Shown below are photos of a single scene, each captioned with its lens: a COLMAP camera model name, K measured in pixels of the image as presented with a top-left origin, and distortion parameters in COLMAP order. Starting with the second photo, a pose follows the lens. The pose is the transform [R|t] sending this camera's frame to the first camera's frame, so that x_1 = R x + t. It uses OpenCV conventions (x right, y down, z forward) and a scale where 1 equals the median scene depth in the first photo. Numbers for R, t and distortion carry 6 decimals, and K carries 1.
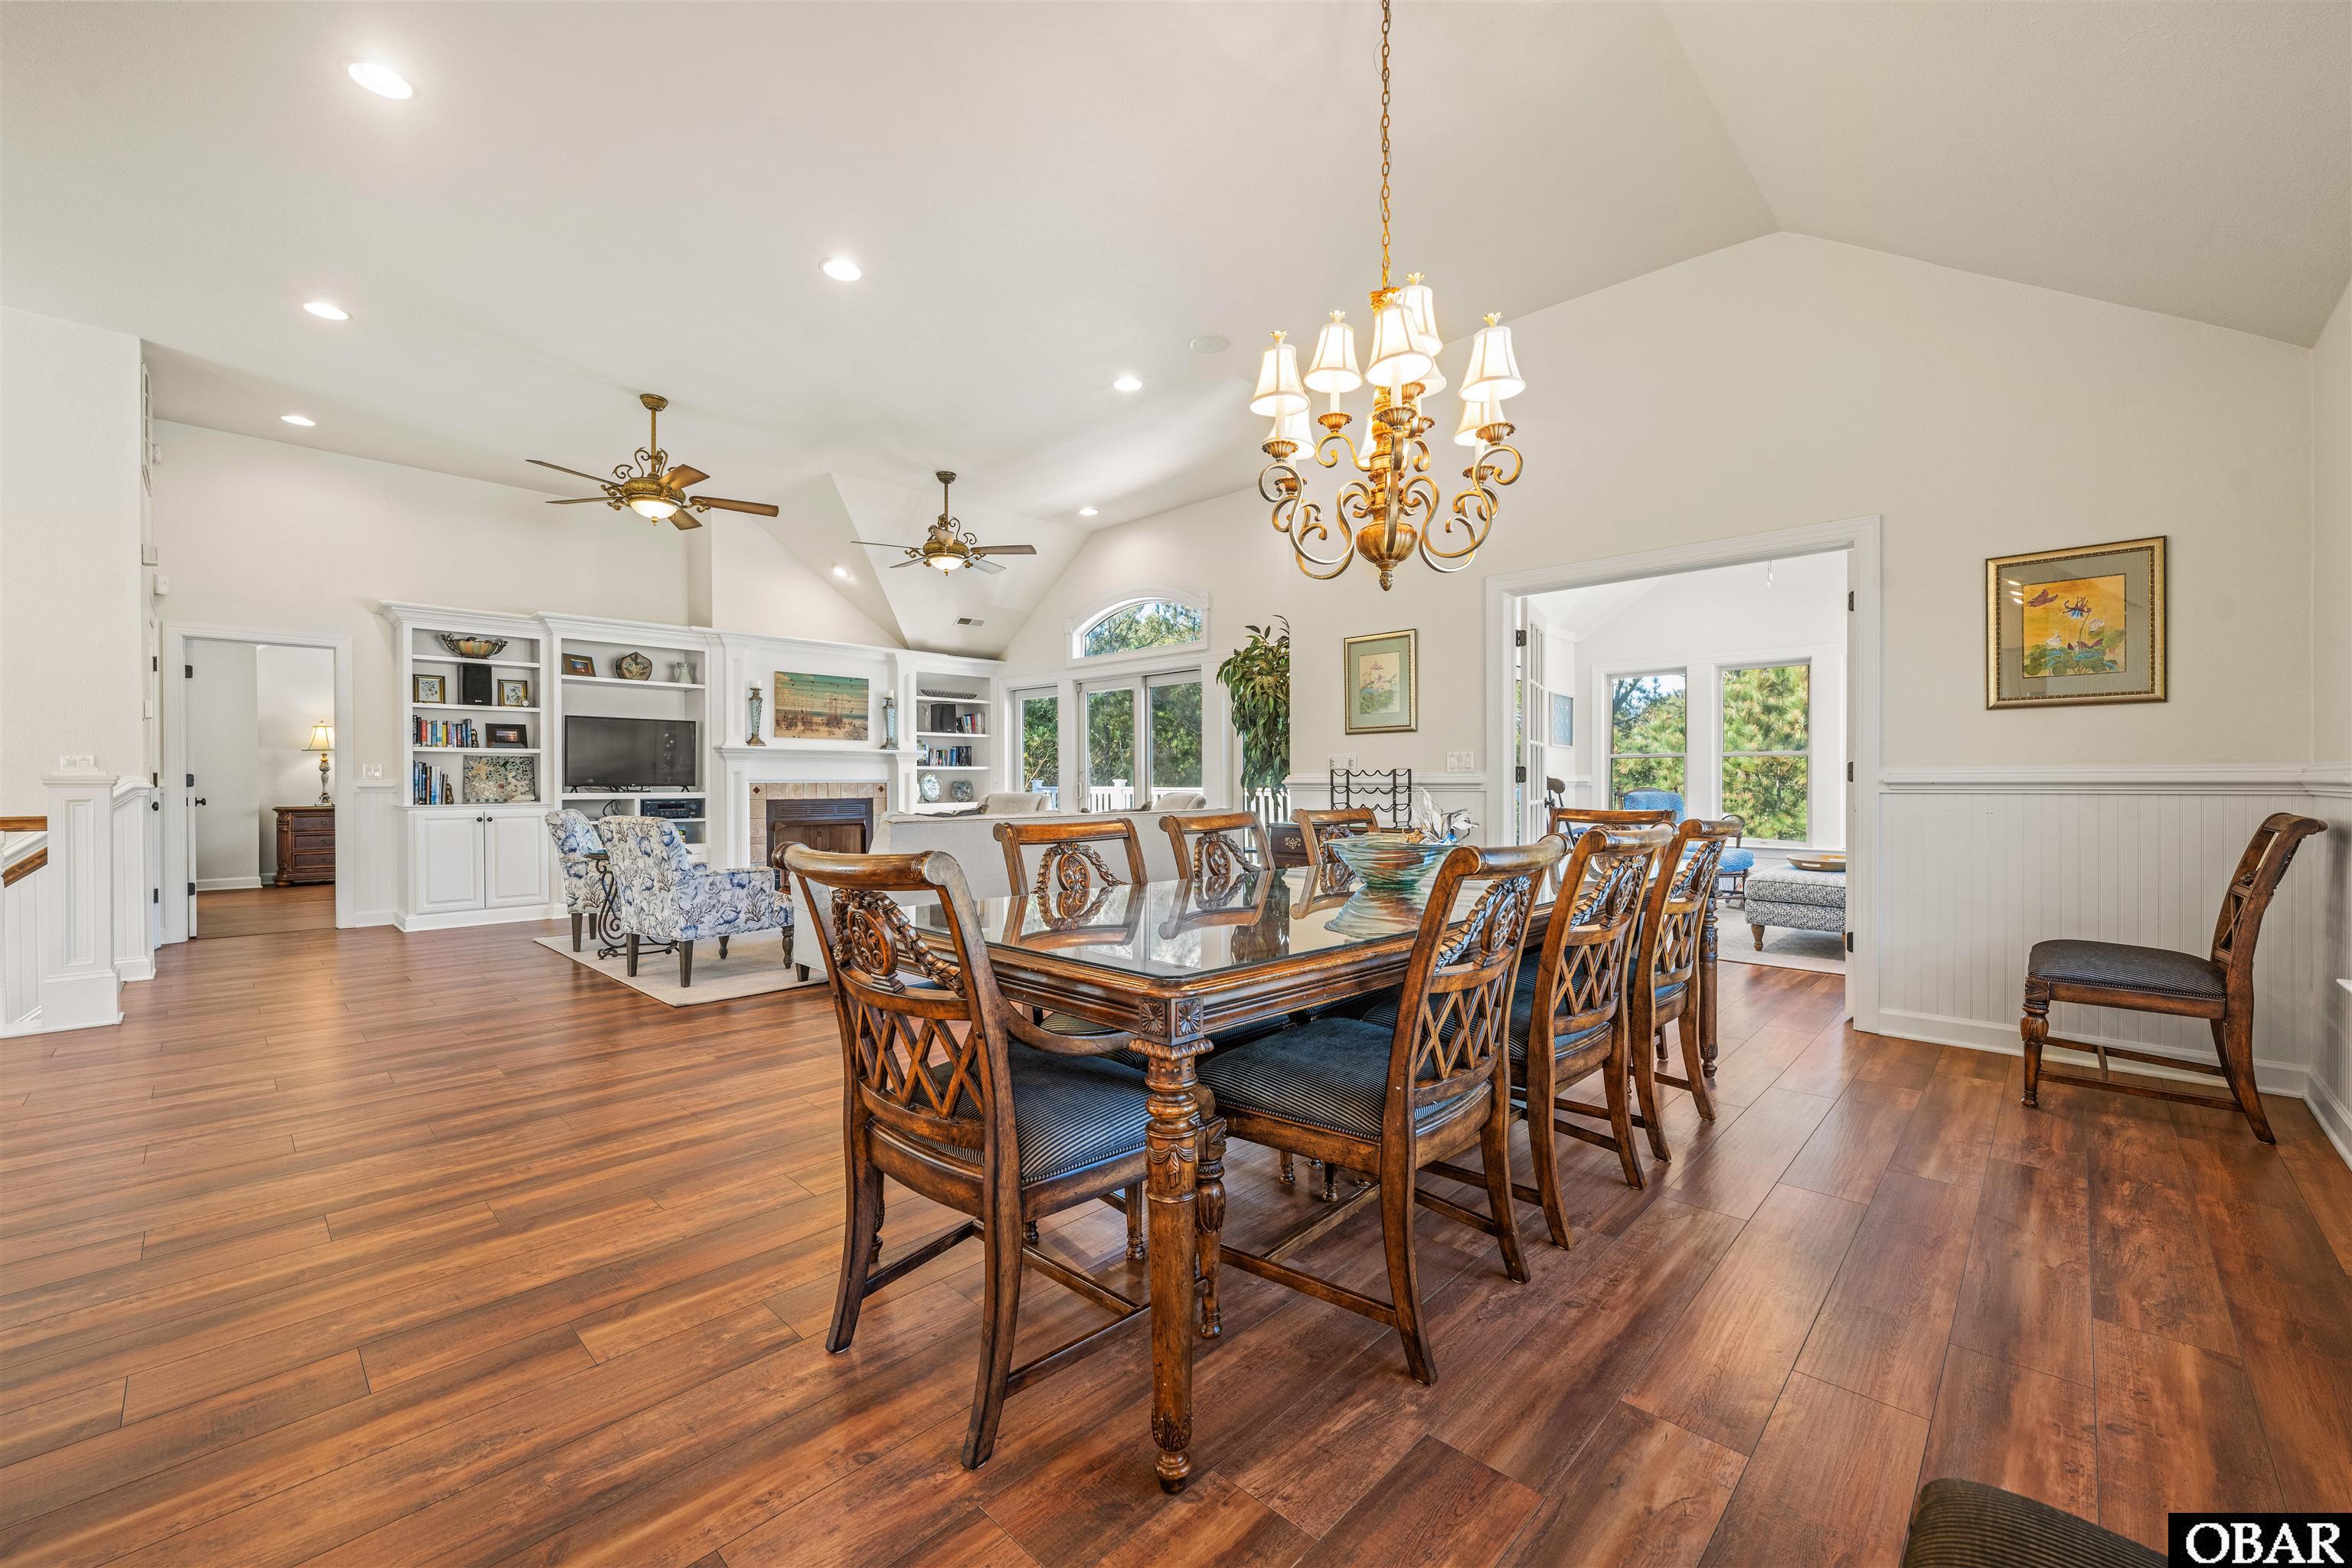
lens RADIAL K [[937.6, 0, 1180.8], [0, 937.6, 784.5], [0, 0, 1]] dist [-0.002323, 0.001334]
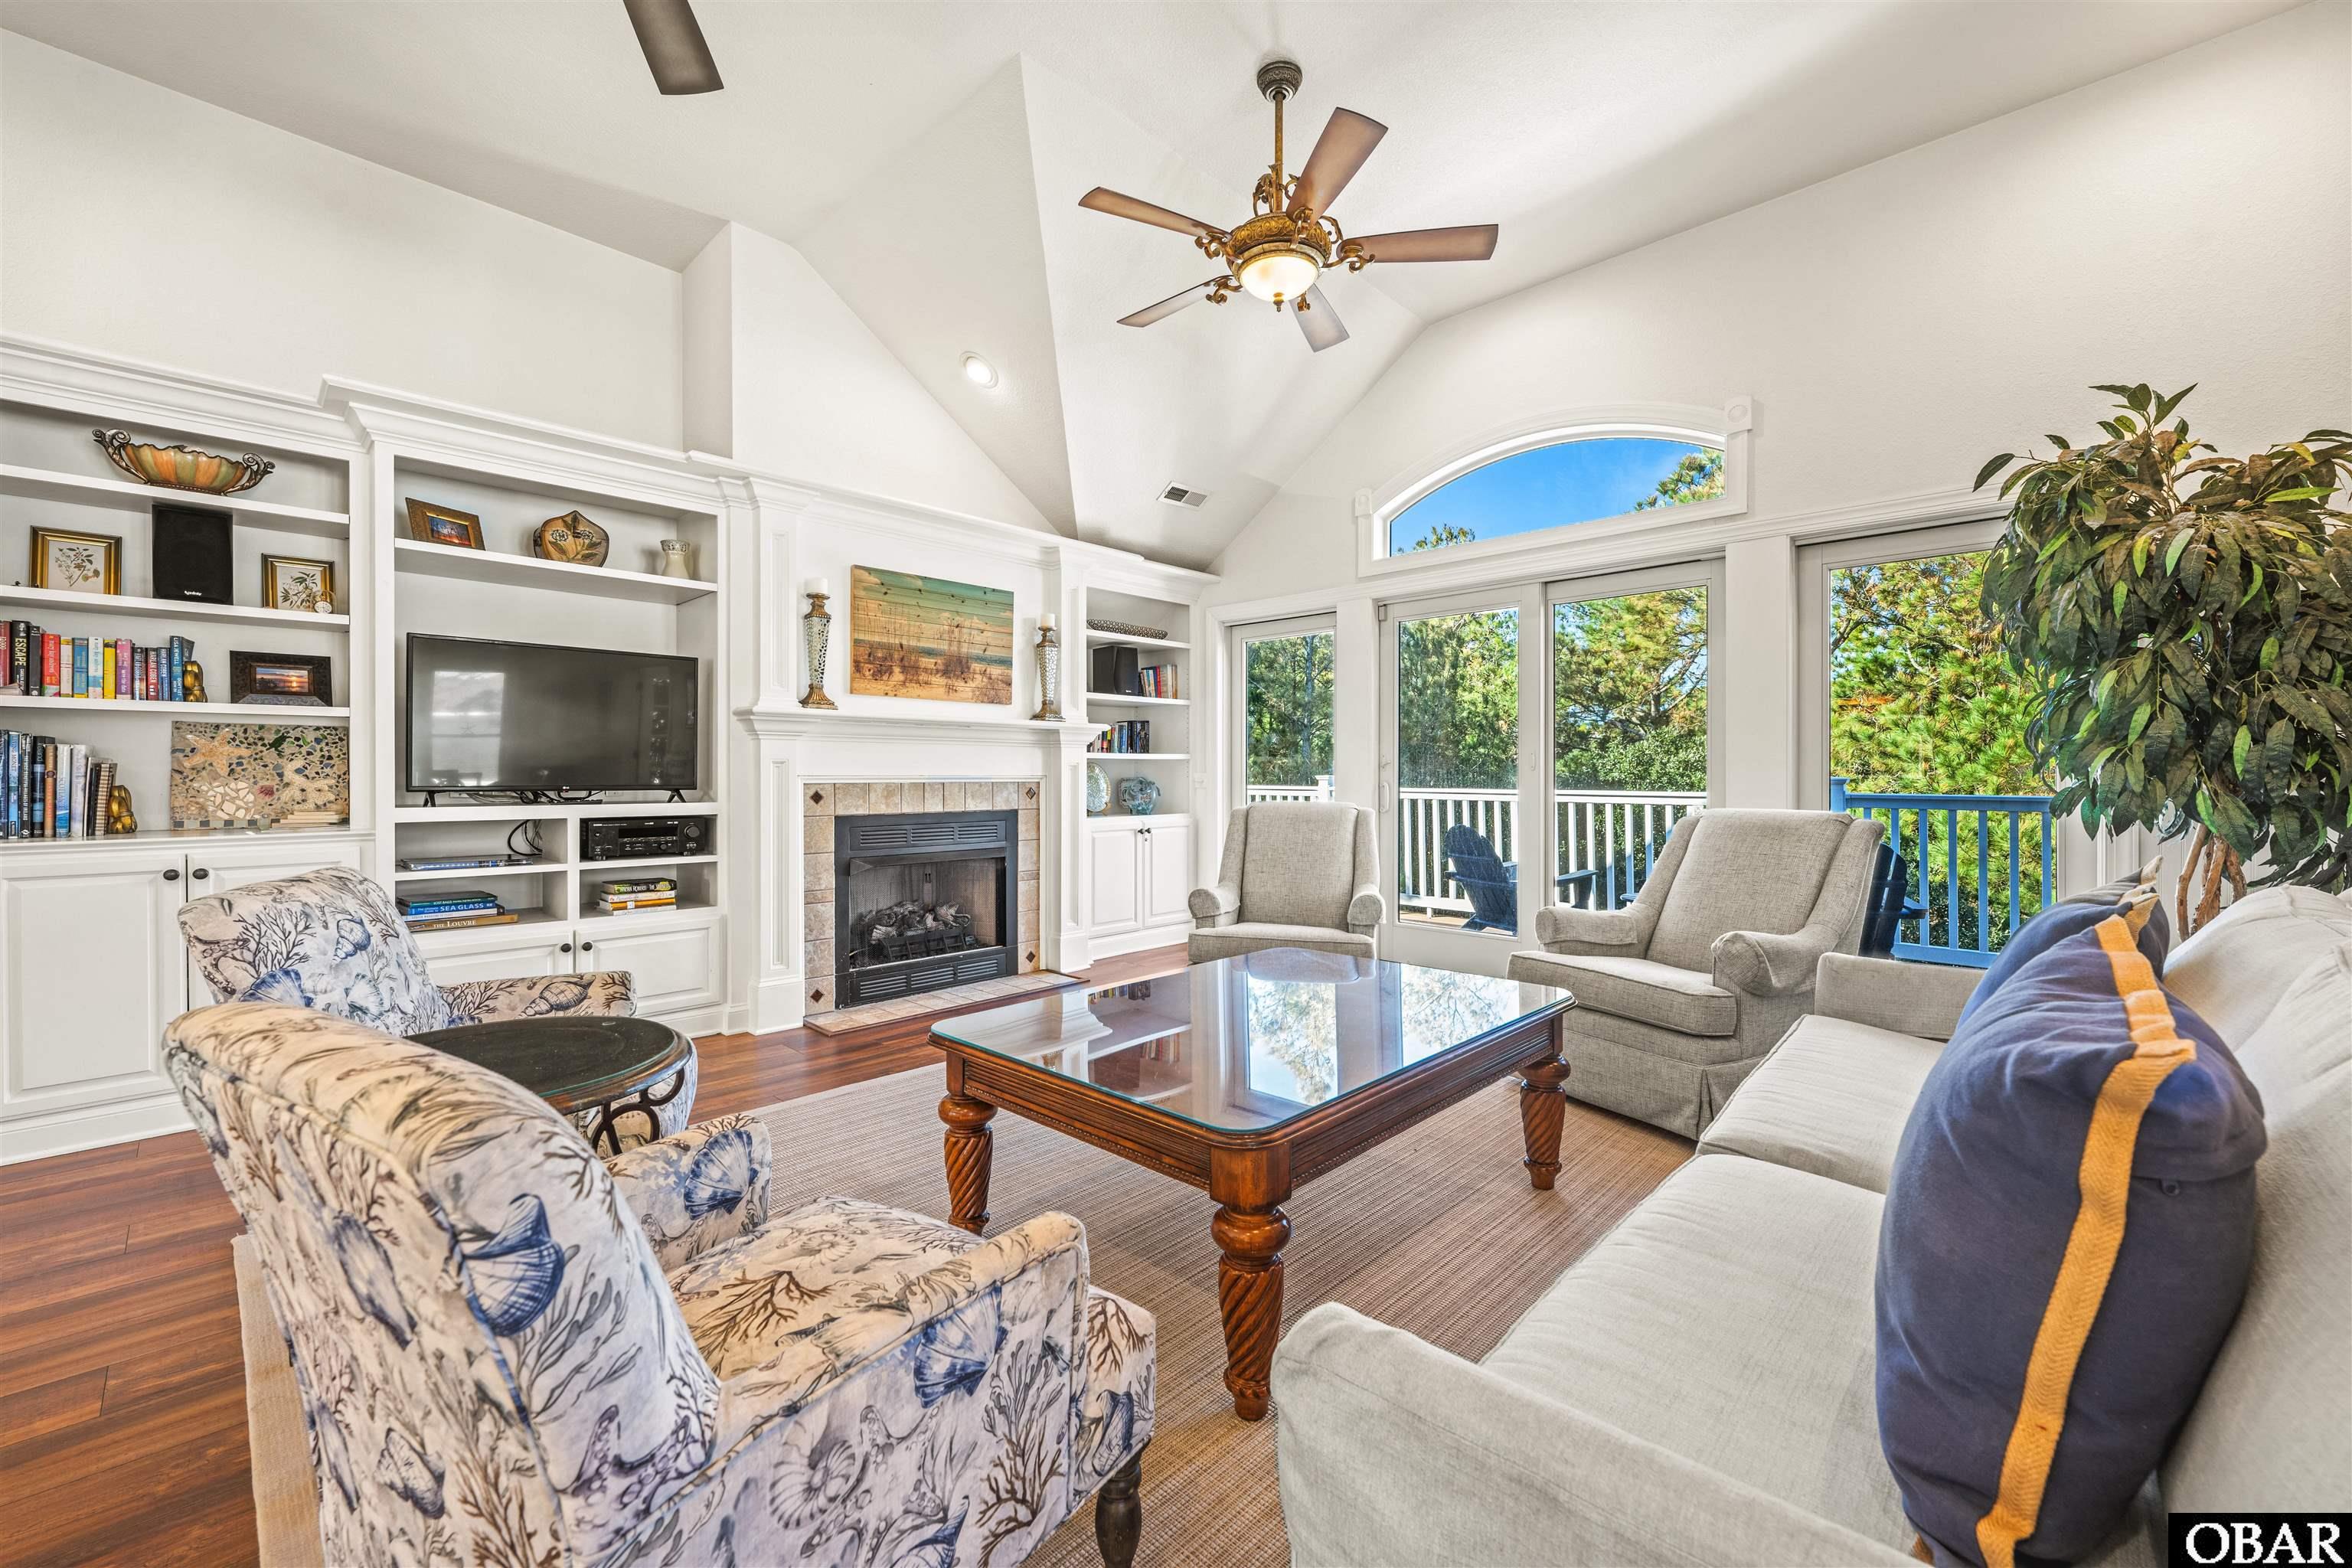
lens RADIAL K [[937.6, 0, 1170.0], [0, 937.6, 774.1], [0, 0, 1]] dist [-0.002323, 0.001334]
pose [[0.999980, 0.003627, -0.005119, -0.261719], [-0.003639, 0.999991, -0.002388, -0.005987], [0.005110, 0.002407, 0.999984, 0.499079]]
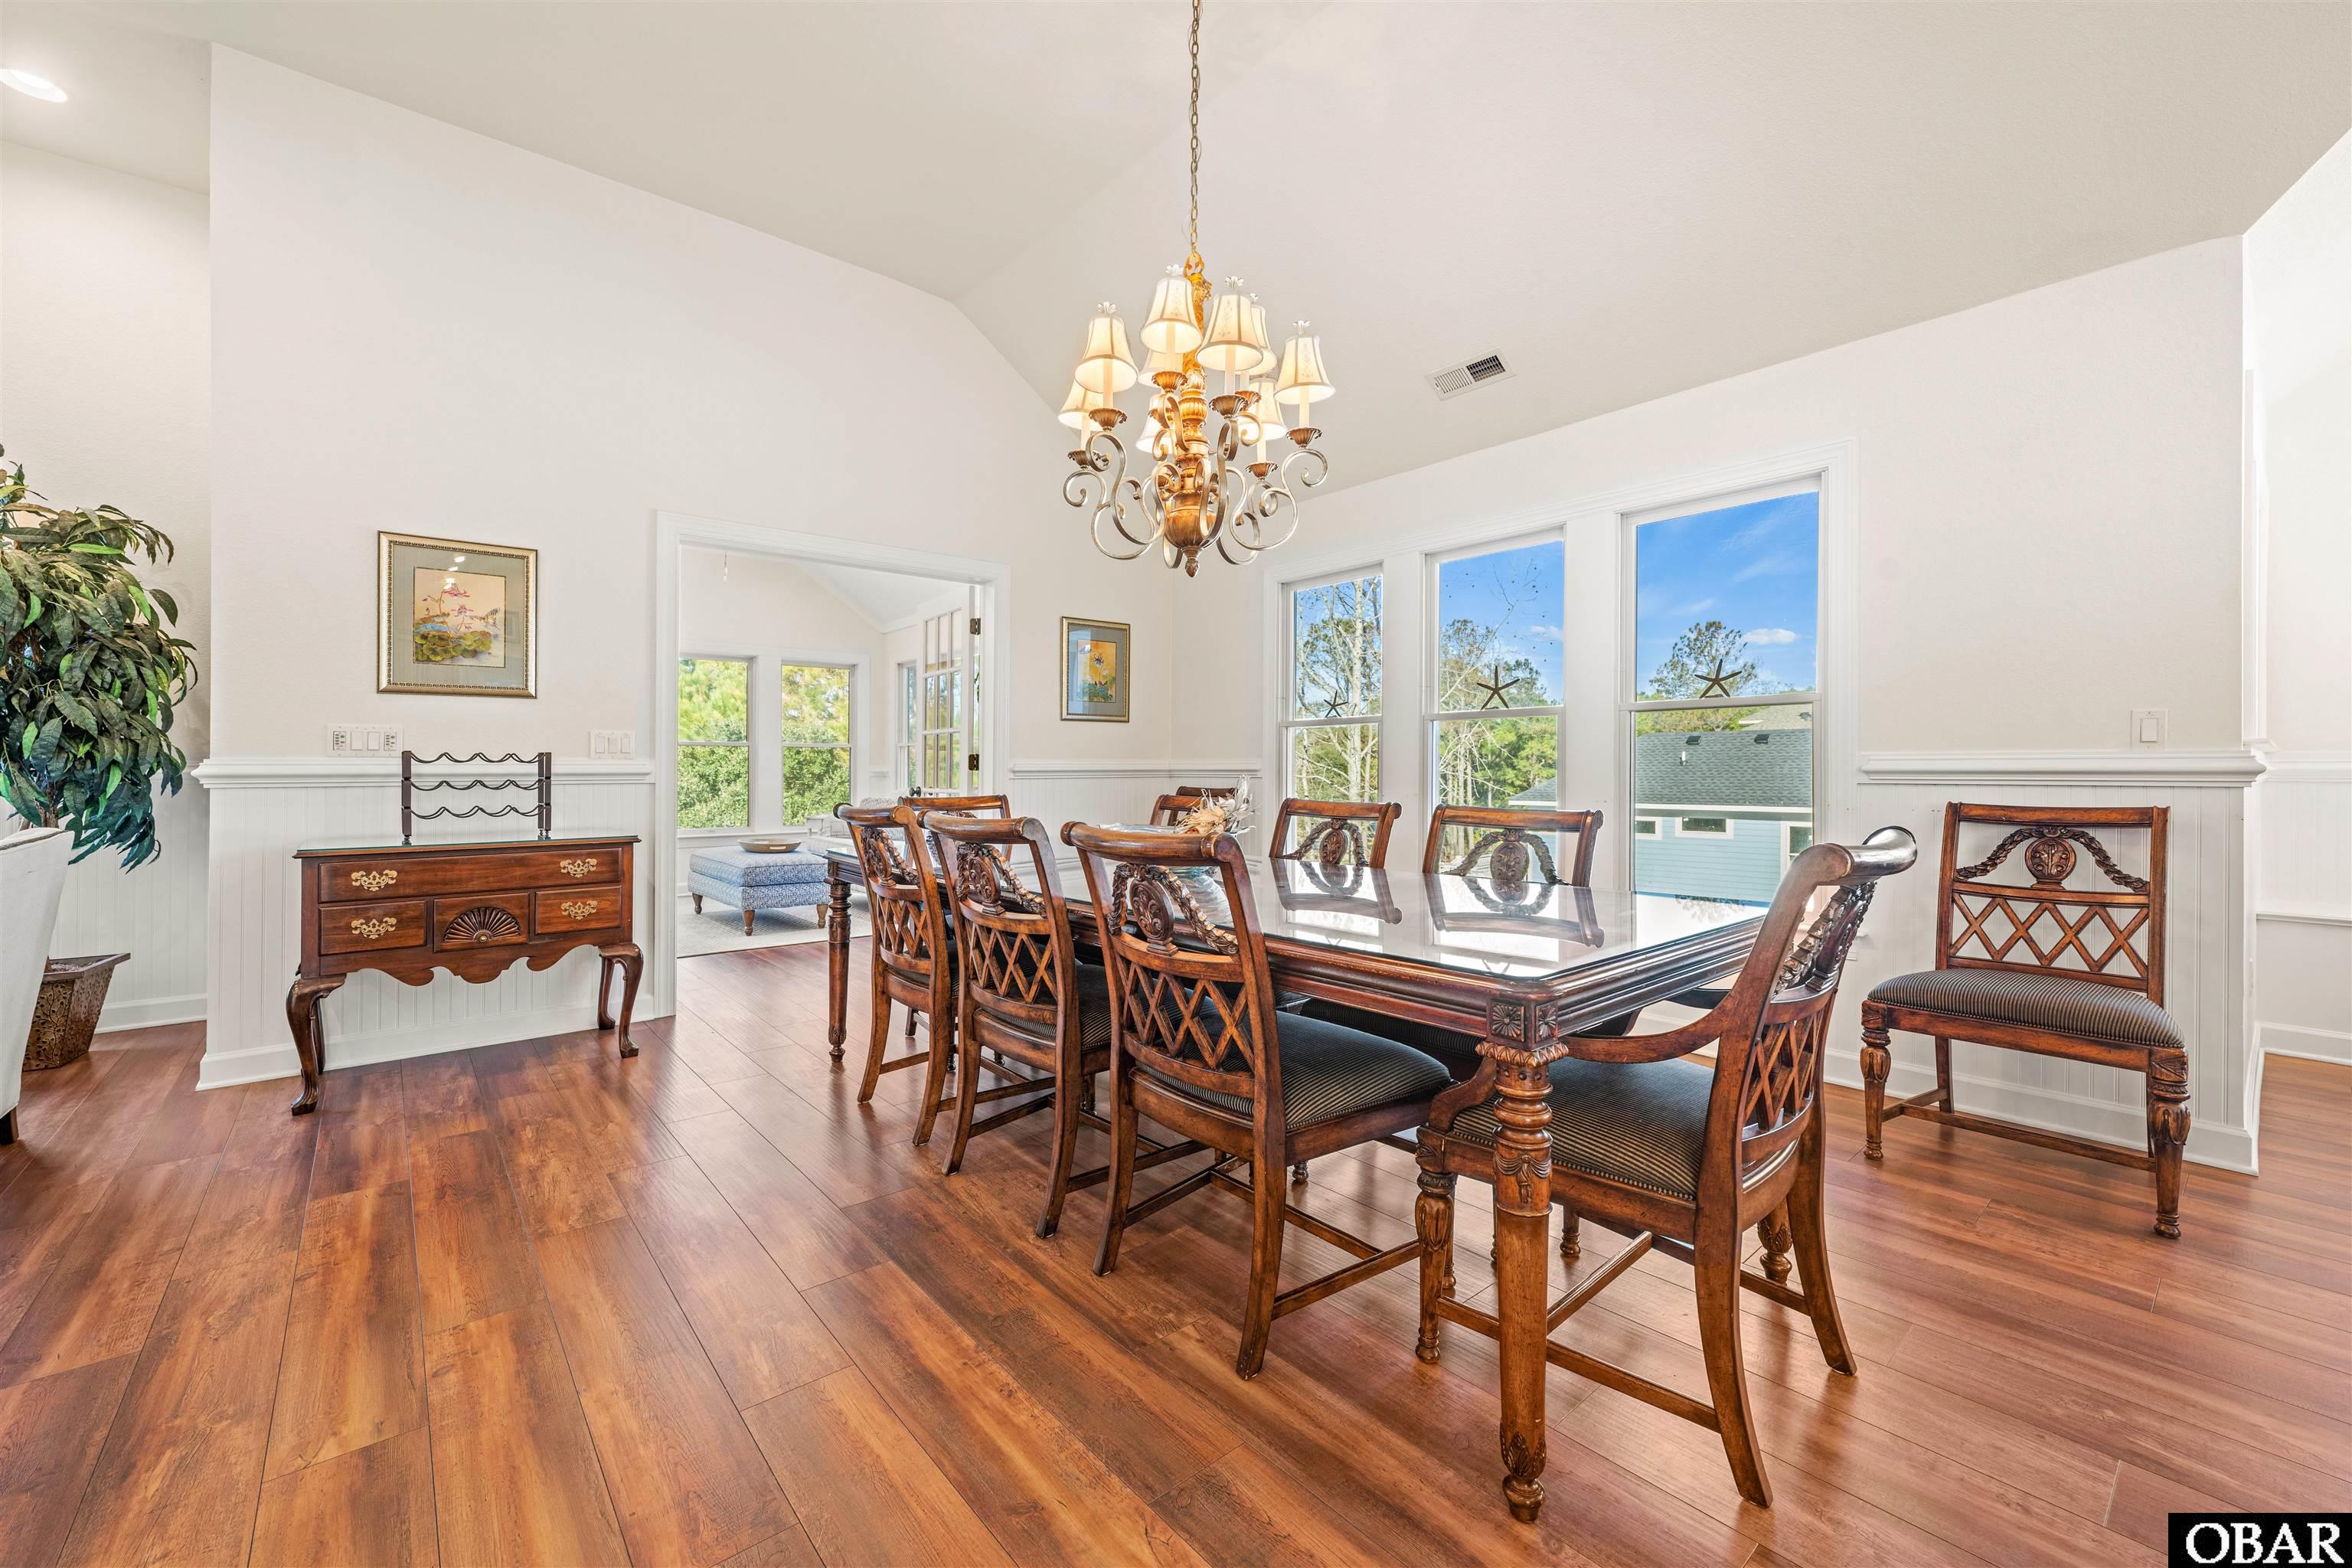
lens RADIAL K [[937.6, 0, 1176.0], [0, 937.6, 773.1], [0, 0, 1]] dist [-0.002323, 0.001334]
pose [[0.124795, -0.001354, 0.992182, -0.237019], [0.004917, 0.999988, 0.000746, 0.000003], [-0.992170, 0.004785, 0.124801, 0.279454]]
